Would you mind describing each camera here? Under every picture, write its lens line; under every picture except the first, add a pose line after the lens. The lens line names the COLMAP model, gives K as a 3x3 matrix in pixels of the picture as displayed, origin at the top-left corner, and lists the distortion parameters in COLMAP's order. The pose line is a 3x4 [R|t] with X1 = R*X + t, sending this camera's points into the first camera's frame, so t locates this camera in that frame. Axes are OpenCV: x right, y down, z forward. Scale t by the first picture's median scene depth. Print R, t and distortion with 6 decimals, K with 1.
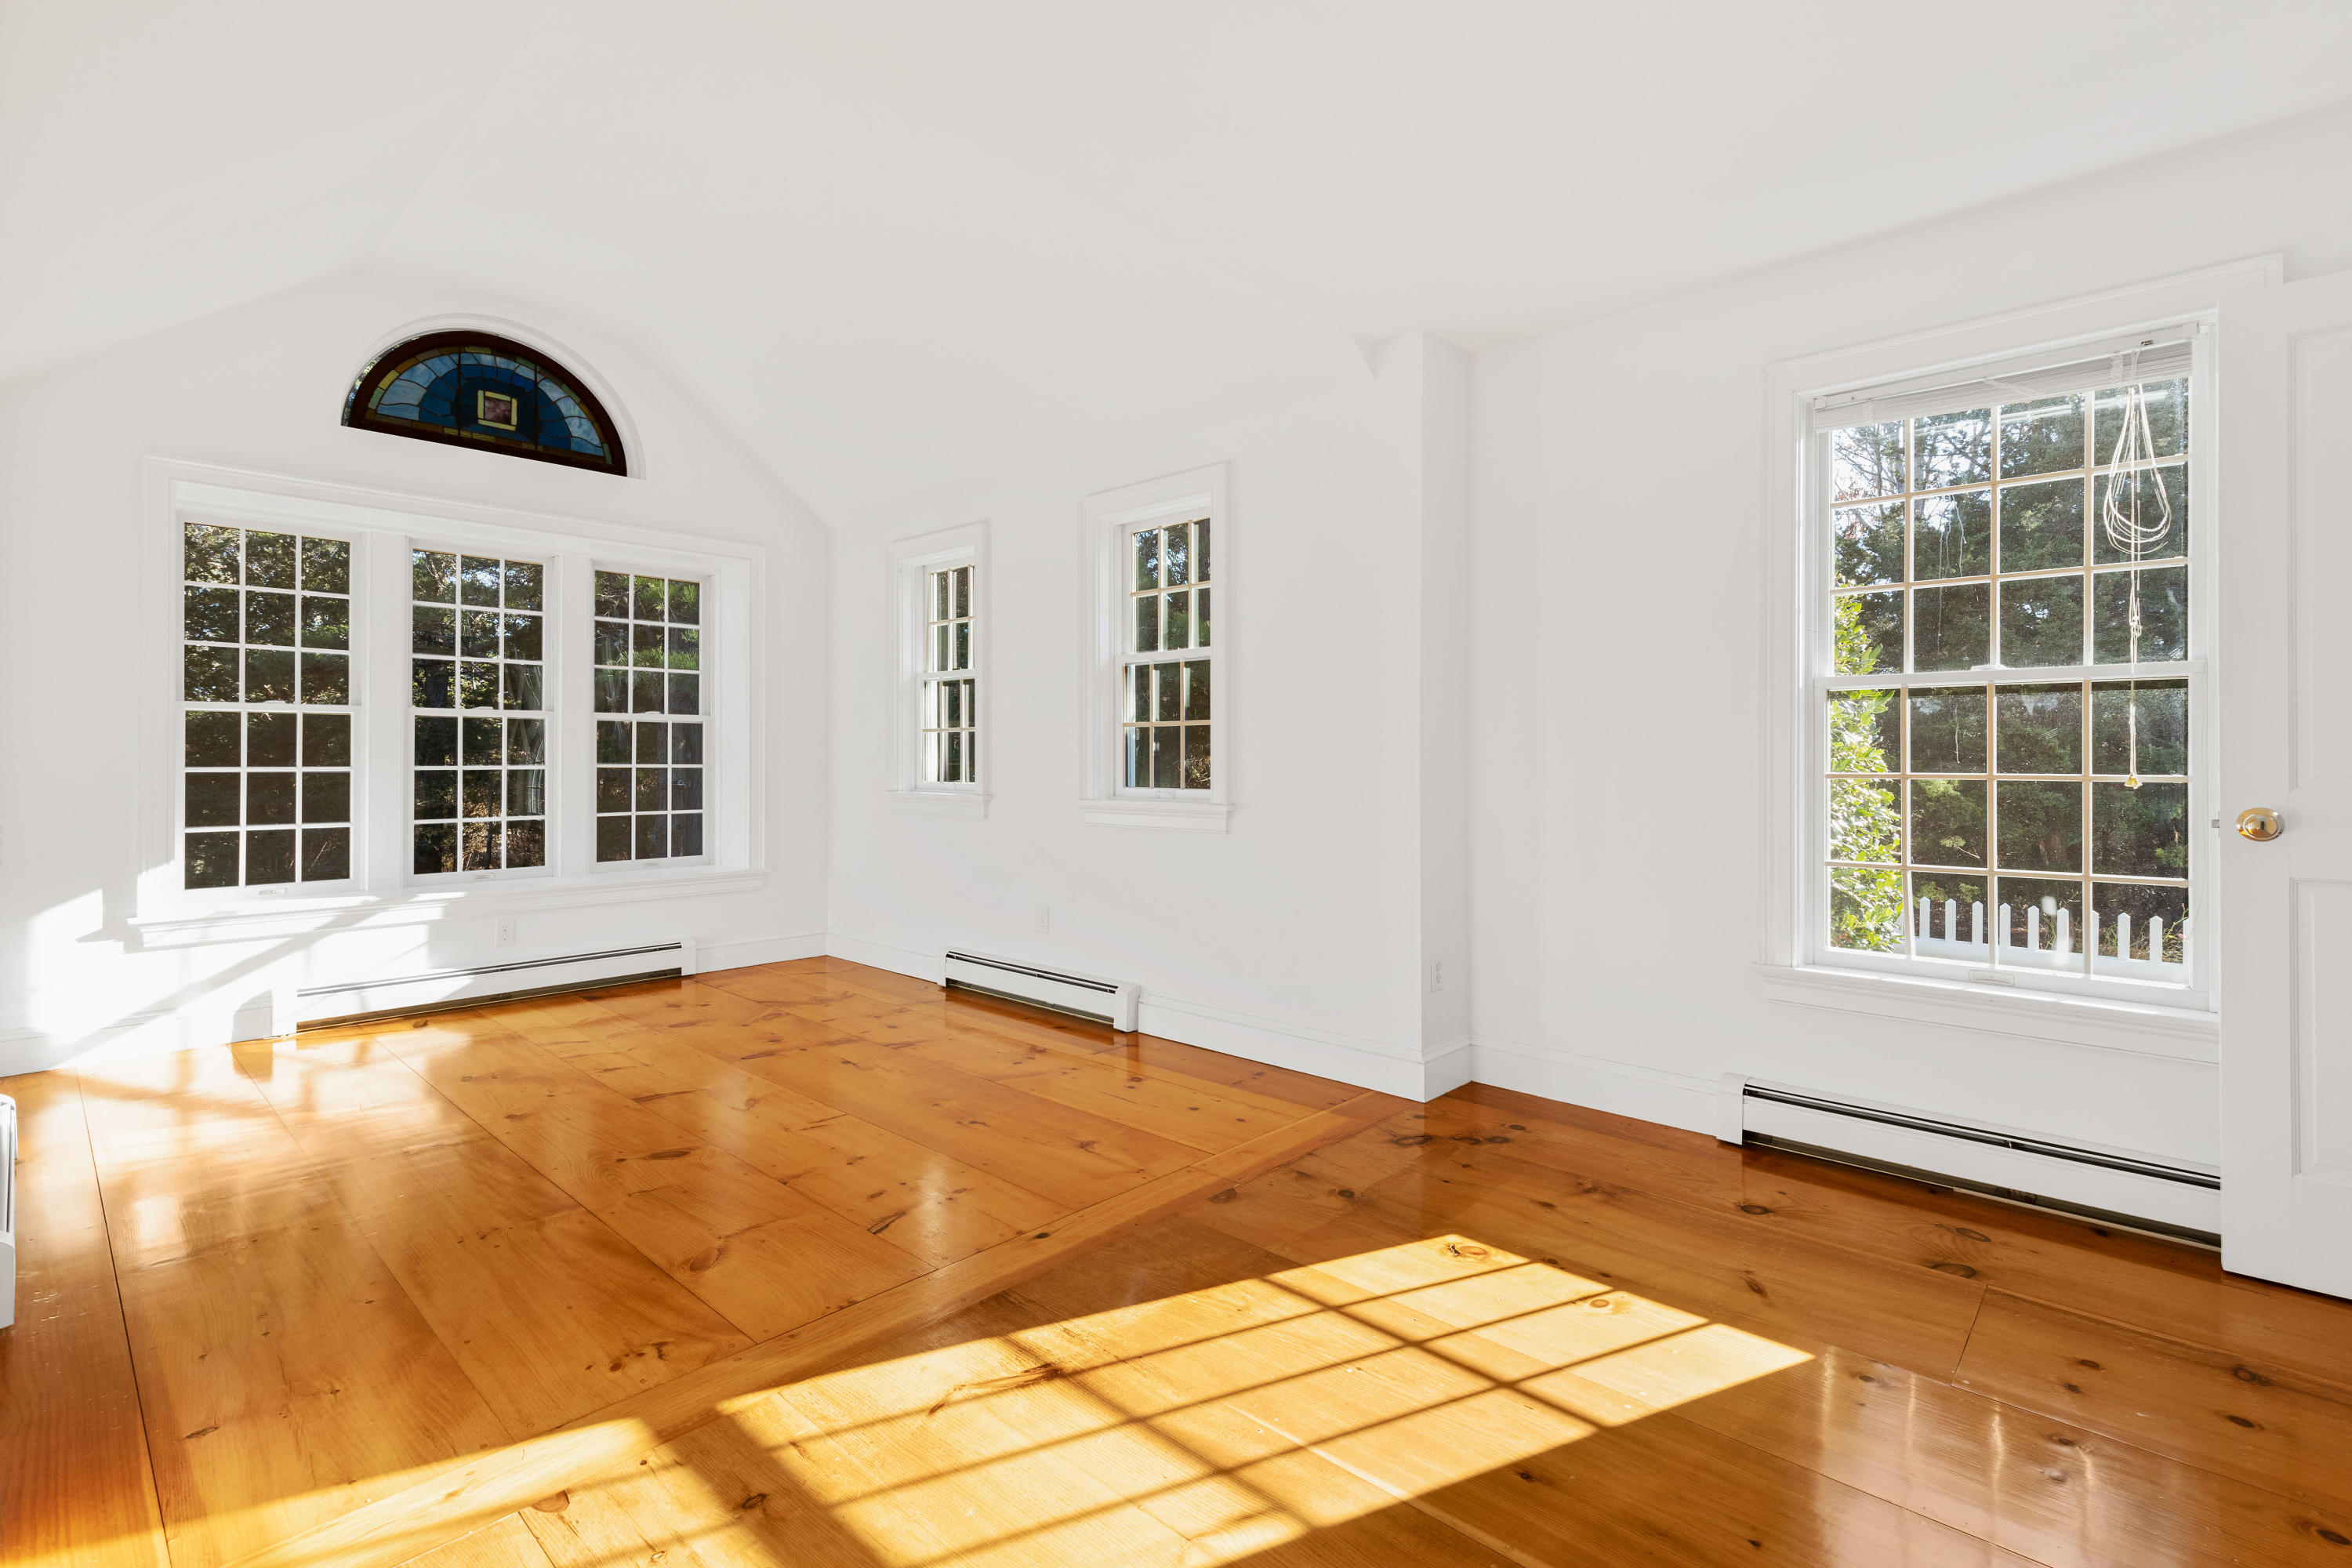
lens RADIAL K [[1075.1, 0, 1187.3], [0, 1075.1, 760.3], [0, 0, 1]] dist [0.003664, -0.000870]
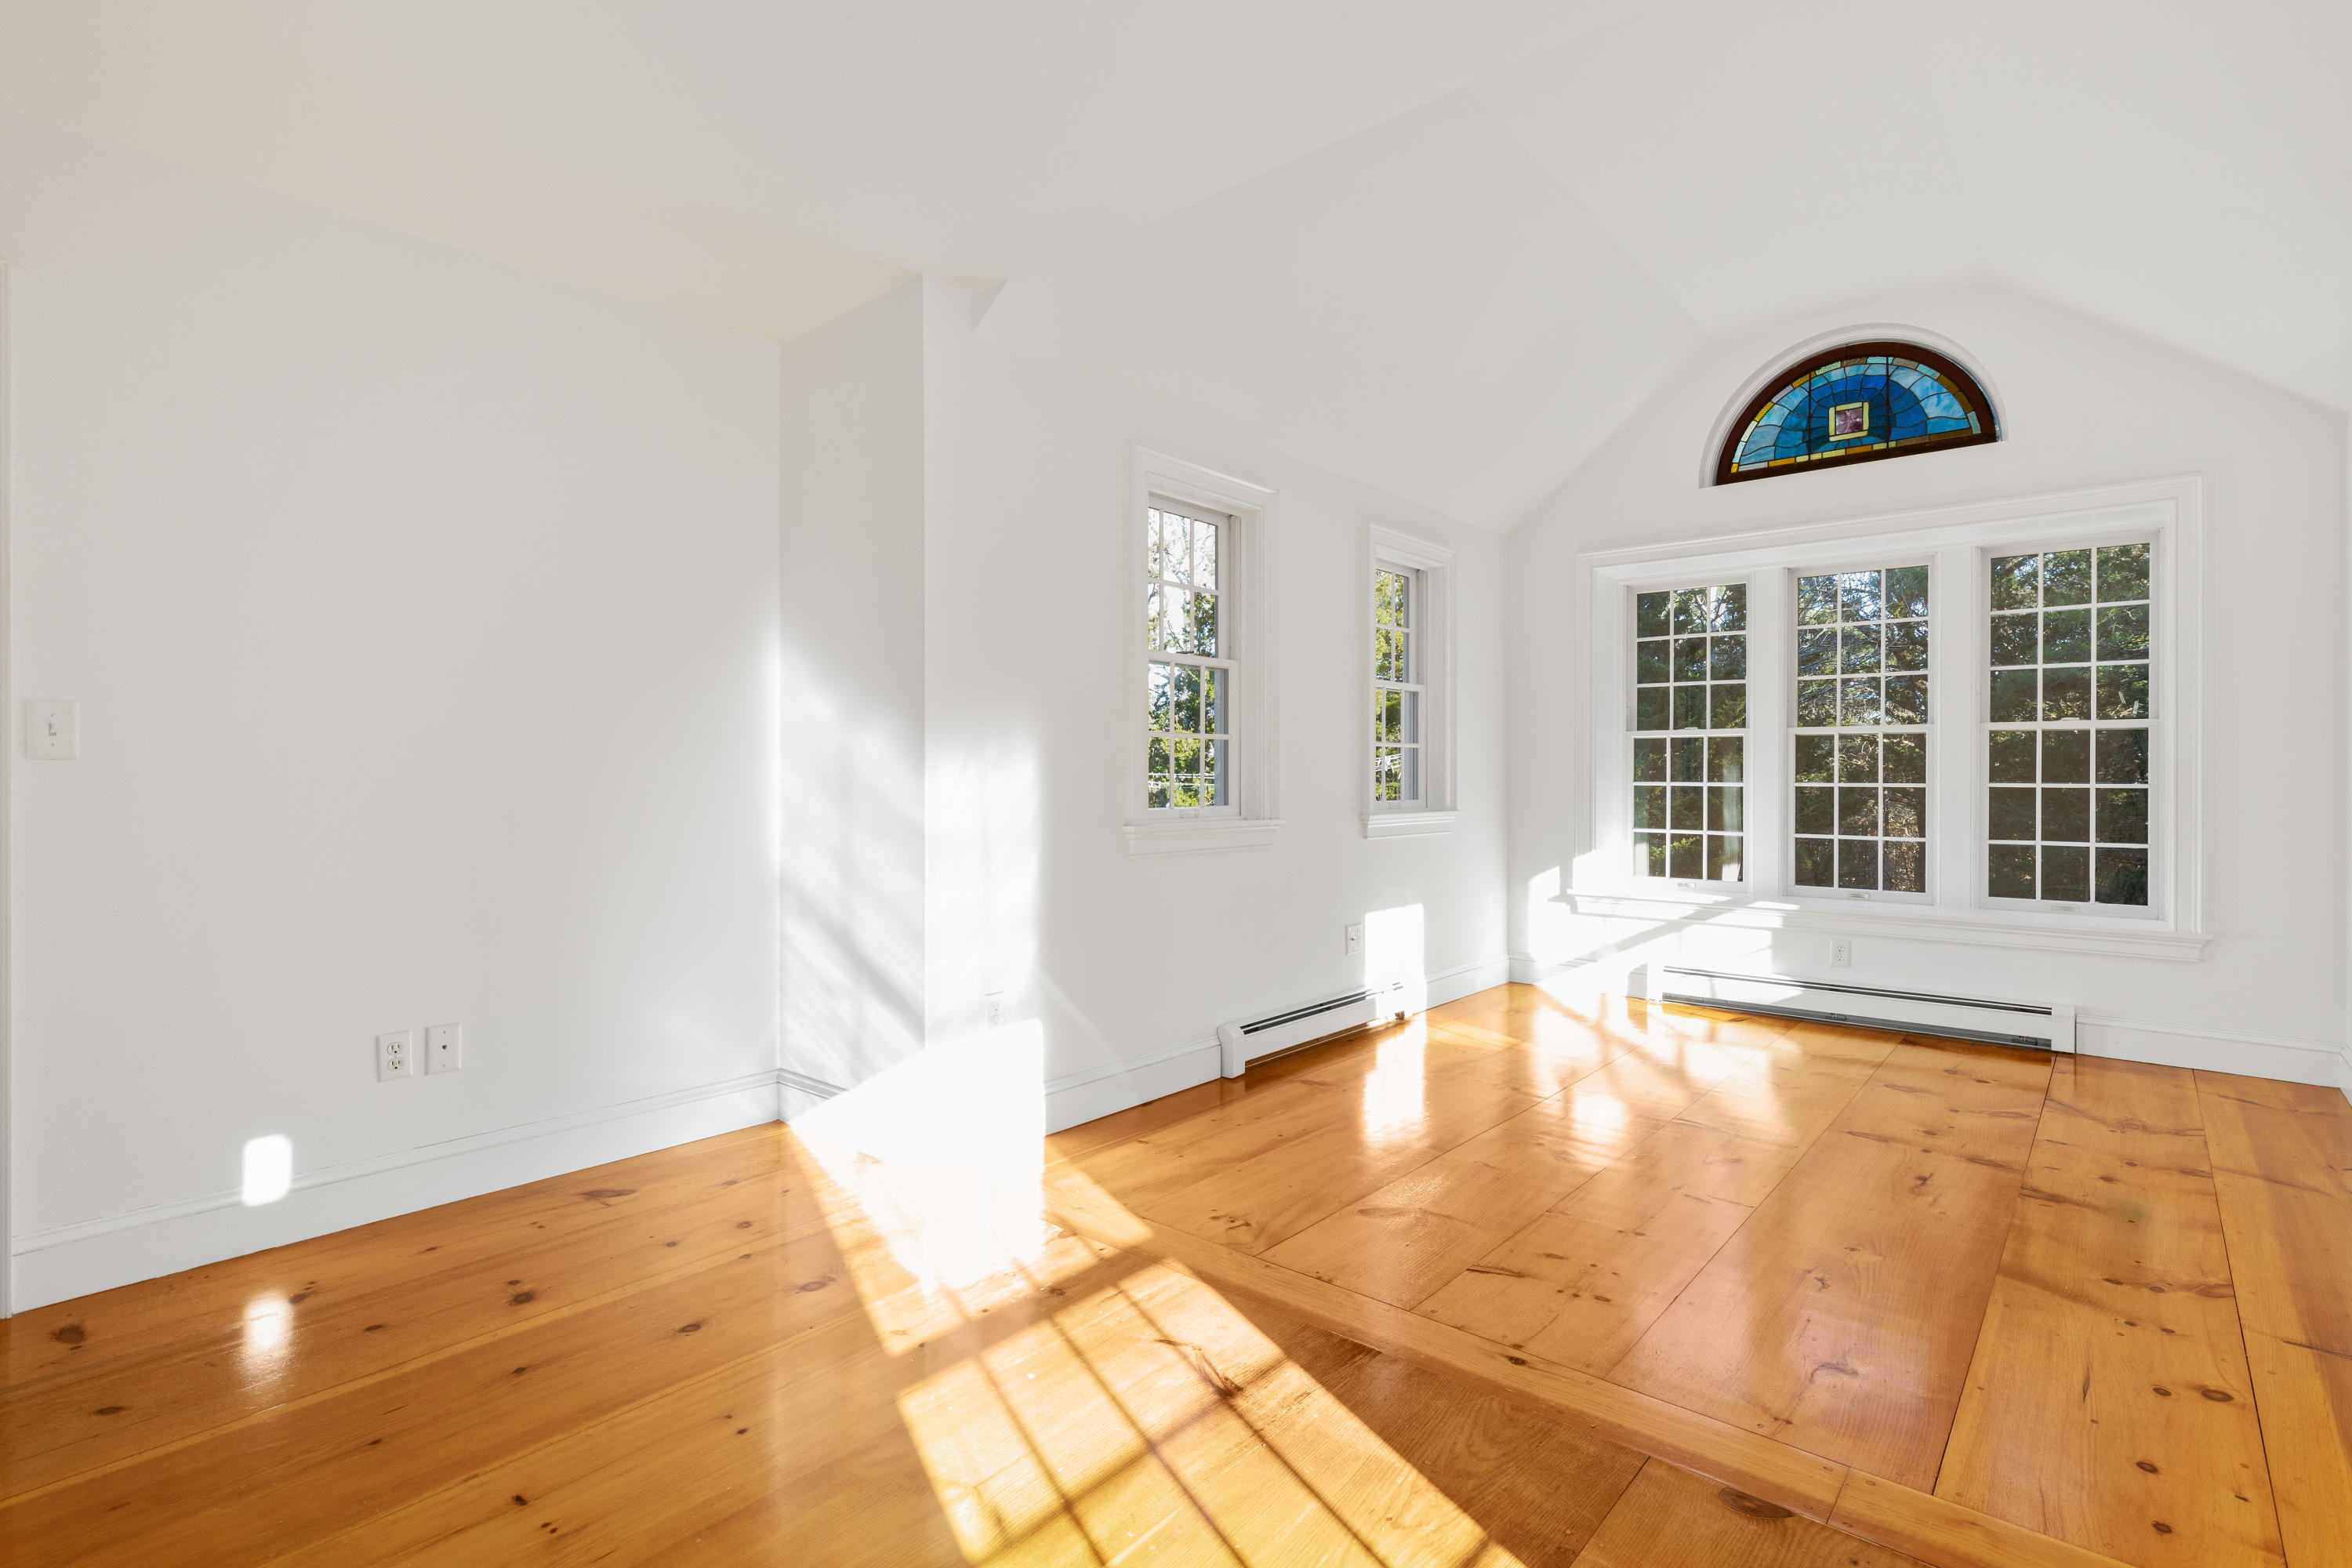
lens RADIAL K [[1112.6, 0, 1179.4], [0, 1112.6, 784.8], [0, 0, 1]] dist [-0.019522, 0.000858]
pose [[0.030958, 0.012258, -0.999446, 0.384944], [-0.005436, 0.999912, 0.012095, -0.002491], [0.999506, 0.005058, 0.031022, 0.398566]]
